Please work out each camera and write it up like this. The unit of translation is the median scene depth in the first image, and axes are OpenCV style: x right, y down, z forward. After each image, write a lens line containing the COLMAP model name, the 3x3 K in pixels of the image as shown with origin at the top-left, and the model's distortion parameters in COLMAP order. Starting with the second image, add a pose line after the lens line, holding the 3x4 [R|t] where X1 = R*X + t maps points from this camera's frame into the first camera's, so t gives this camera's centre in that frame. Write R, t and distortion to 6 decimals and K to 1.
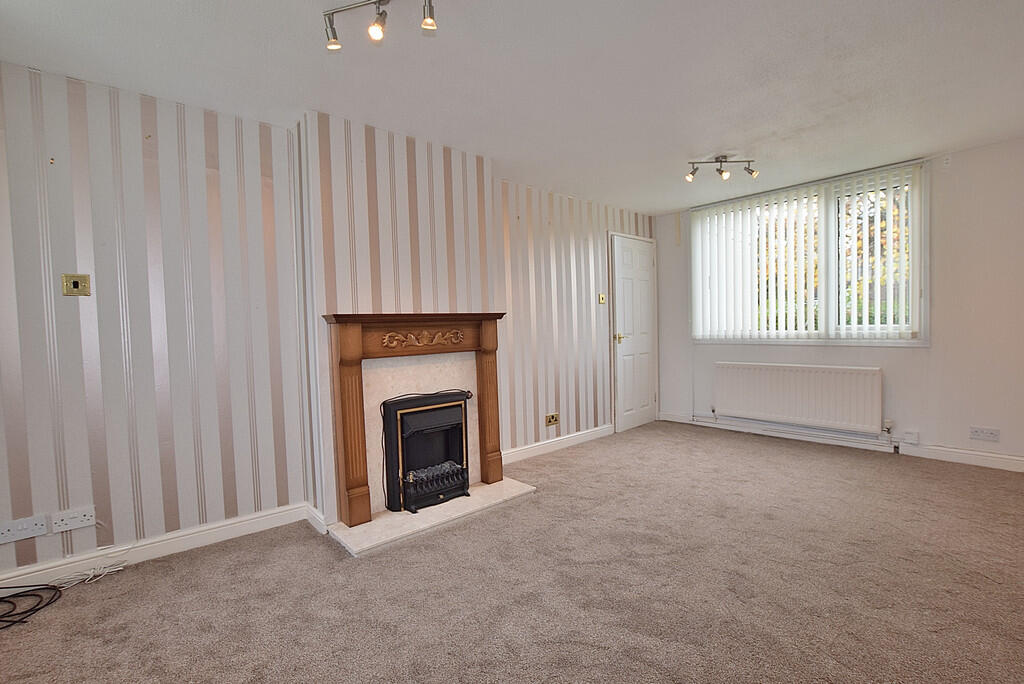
lens RADIAL K [[467.8, 0, 512.0], [0, 467.8, 342.0], [0, 0, 1]] dist [-0.045028, 0.012563]
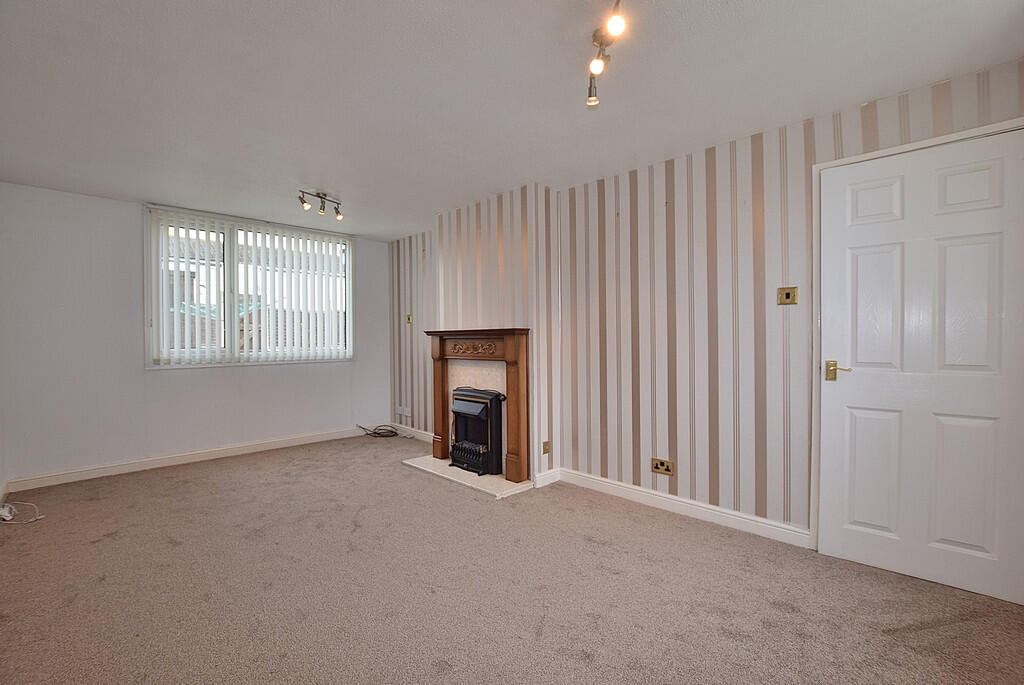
lens RADIAL K [[457.4, 0, 500.5], [0, 457.4, 330.8], [0, 0, 1]] dist [0.000956, -0.000027]
pose [[0.039899, 0.004441, -0.999194, 1.073464], [-0.032424, 0.999469, 0.003147, -0.059861], [0.998677, 0.032272, 0.040022, 0.939373]]
